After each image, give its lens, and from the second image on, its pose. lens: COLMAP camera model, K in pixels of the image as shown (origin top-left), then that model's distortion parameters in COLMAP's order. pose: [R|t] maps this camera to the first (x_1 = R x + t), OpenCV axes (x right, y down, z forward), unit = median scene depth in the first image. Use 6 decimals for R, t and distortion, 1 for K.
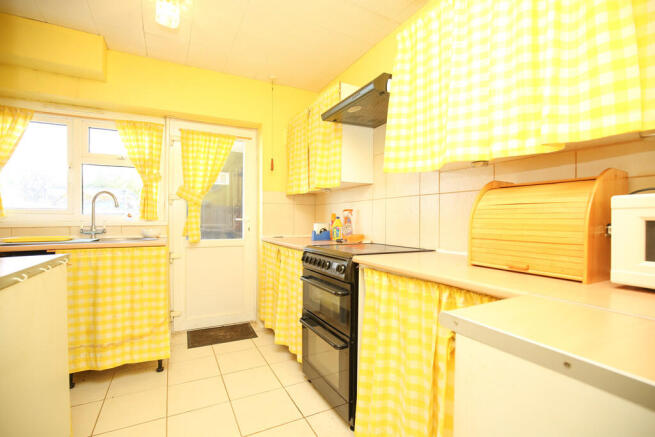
lens RADIAL K [[299.1, 0, 326.8], [0, 299.1, 220.5], [0, 0, 1]] dist [-0.029599, 0.001111]
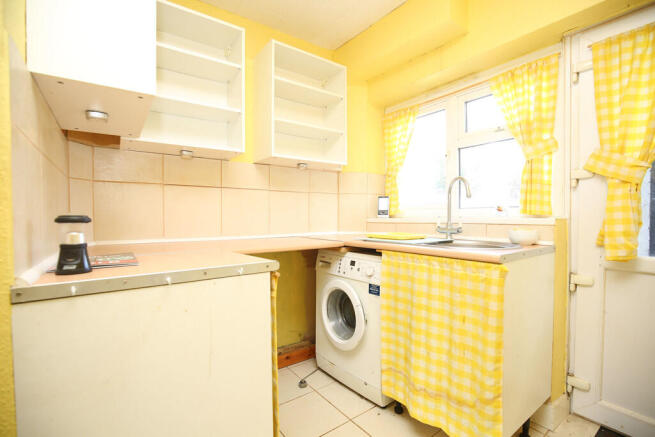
lens RADIAL K [[299.1, 0, 326.8], [0, 299.1, 220.5], [0, 0, 1]] dist [-0.029599, 0.001111]
pose [[0.151122, 0.016199, -0.988382, -0.051707], [0.000345, 0.999865, 0.016440, -0.001671], [0.988515, -0.002826, 0.151096, 0.511936]]
